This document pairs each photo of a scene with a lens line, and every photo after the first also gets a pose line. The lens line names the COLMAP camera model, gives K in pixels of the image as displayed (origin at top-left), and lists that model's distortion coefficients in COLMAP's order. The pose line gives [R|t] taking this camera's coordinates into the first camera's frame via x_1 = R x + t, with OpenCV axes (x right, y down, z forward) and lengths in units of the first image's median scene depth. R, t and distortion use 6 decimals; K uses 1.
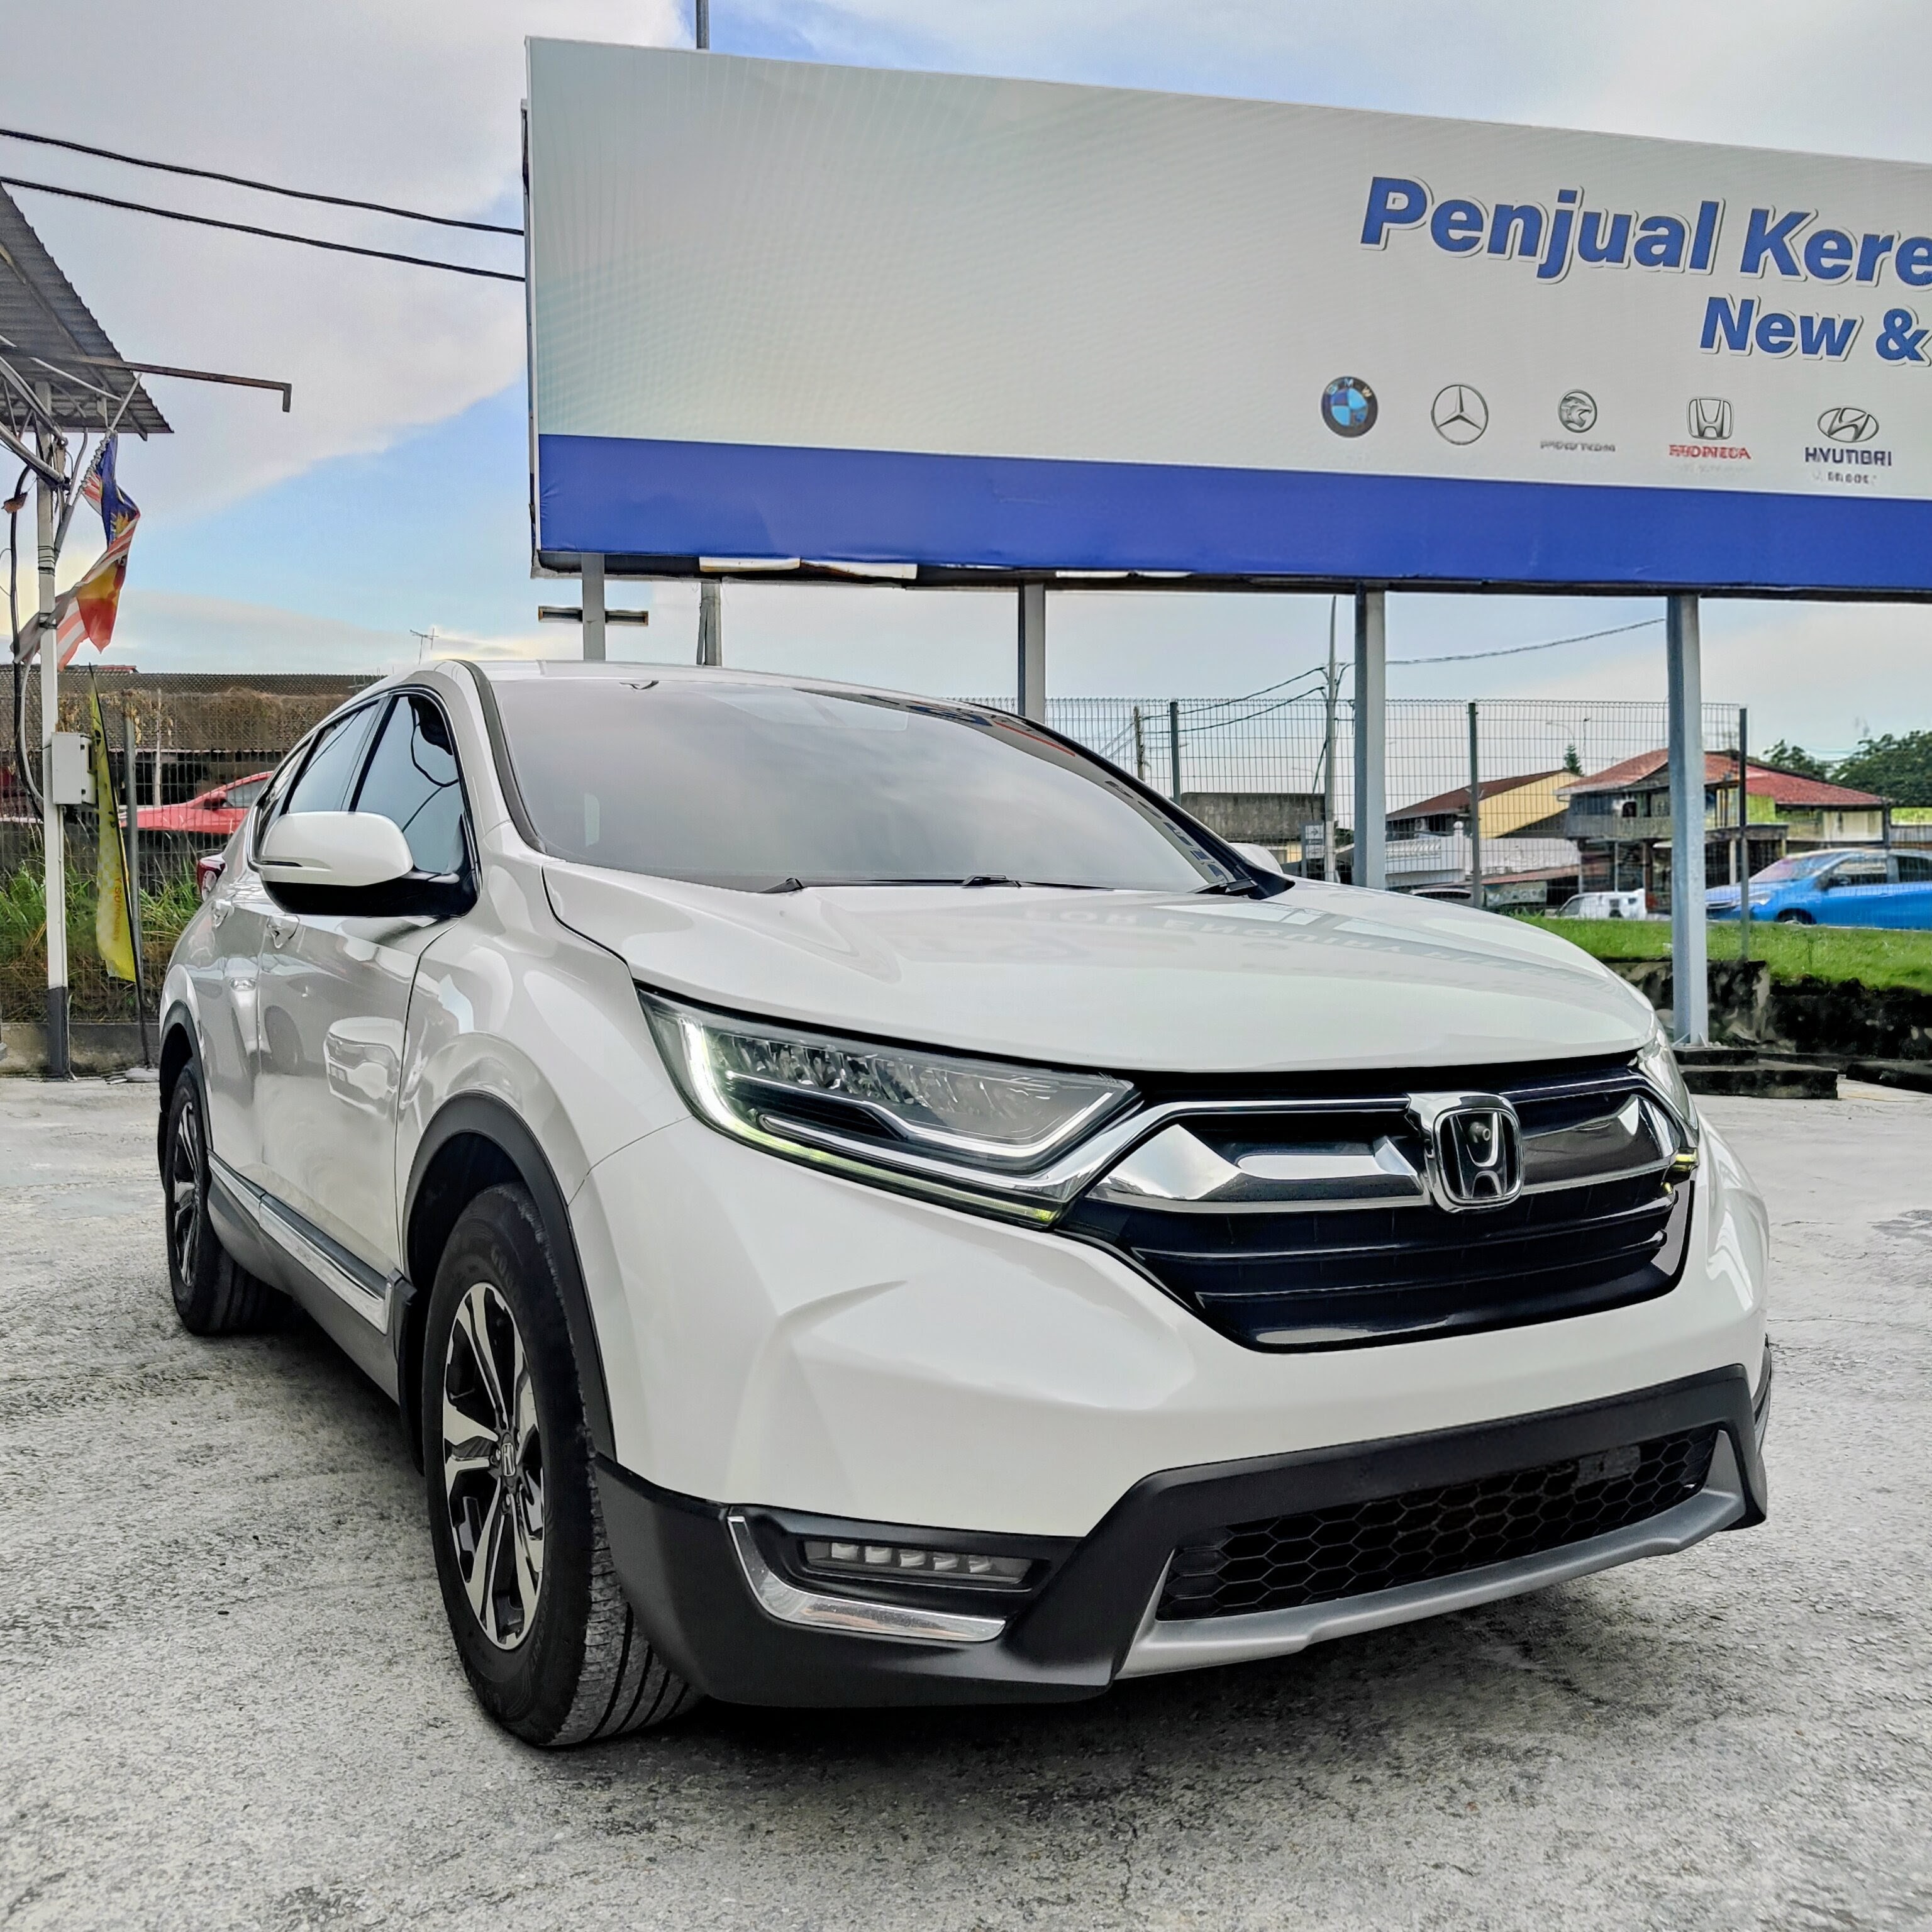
lens RADIAL K [[1827.8, 0, 966.0], [0, 1827.8, 966.0], [0, 0, 1]] dist [-0.001820, 0.010388]
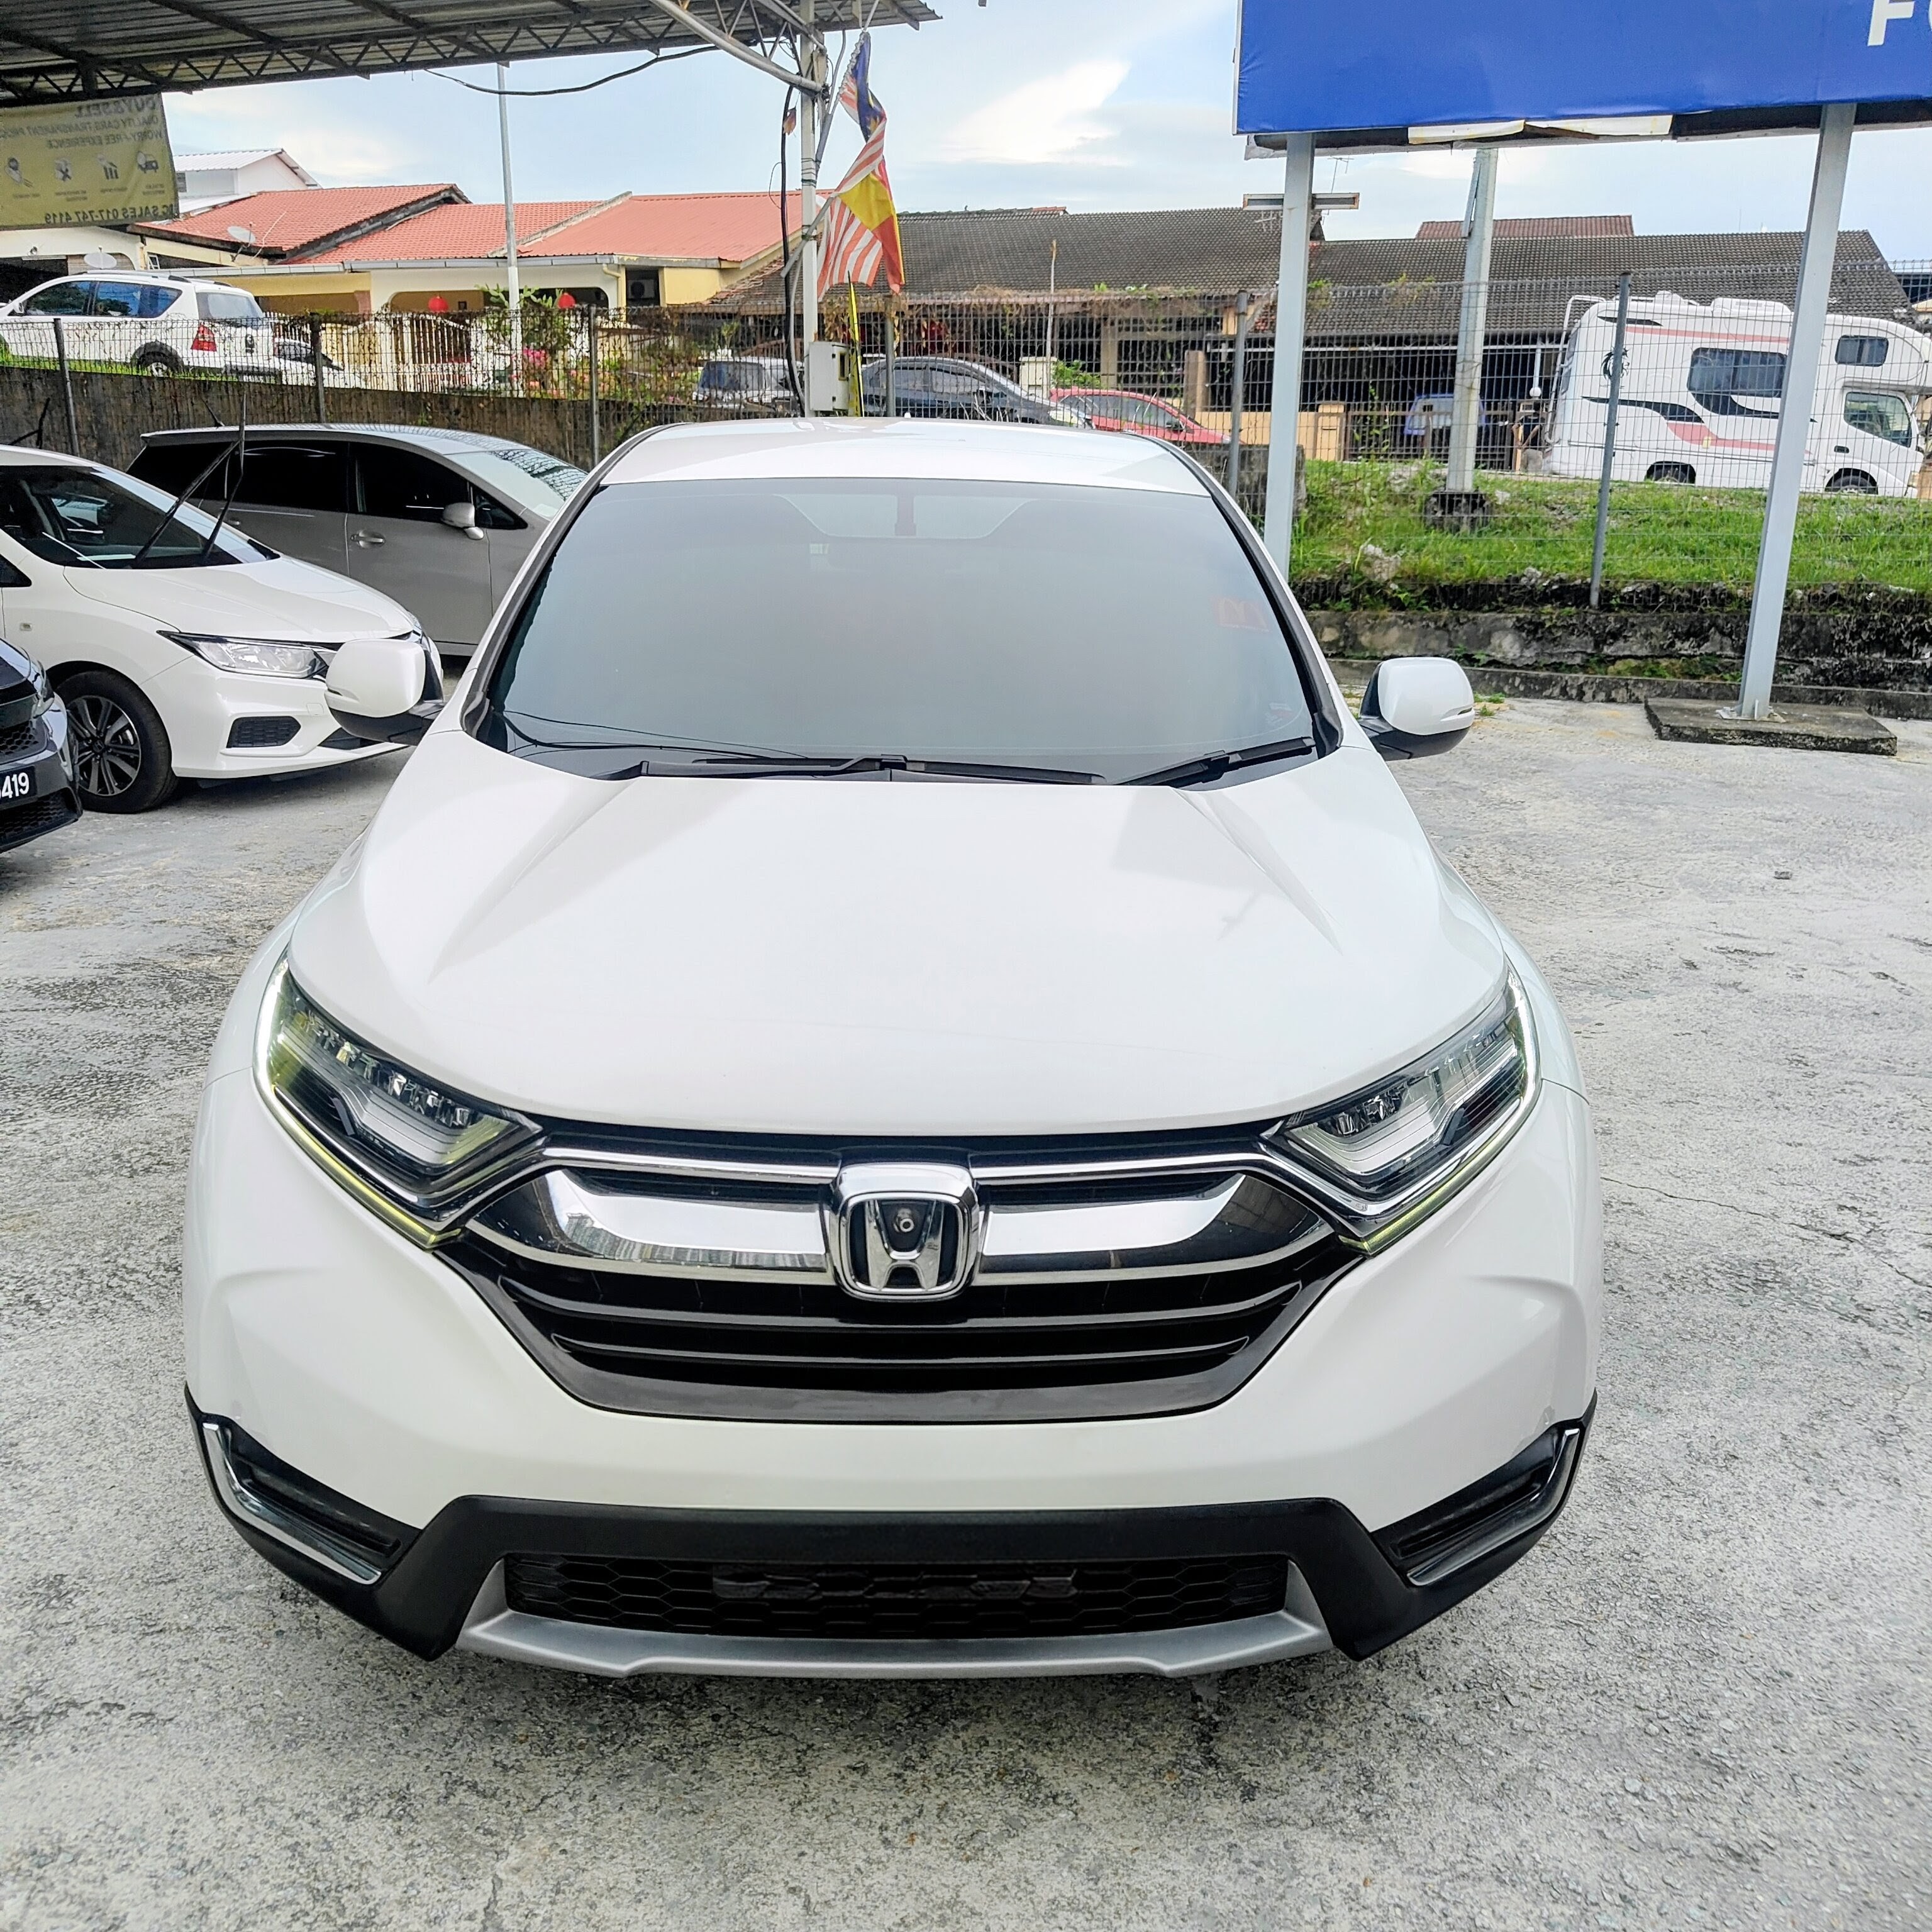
lens RADIAL K [[1809.5, 0, 968.8], [0, 1809.5, 949.4], [0, 0, 1]] dist [0.003333, -0.005595]
pose [[0.870383, 0.142091, -0.471427, 0.140808], [-0.020814, 0.967217, 0.253096, -0.052176], [0.491935, -0.210478, 0.844807, 0.057099]]
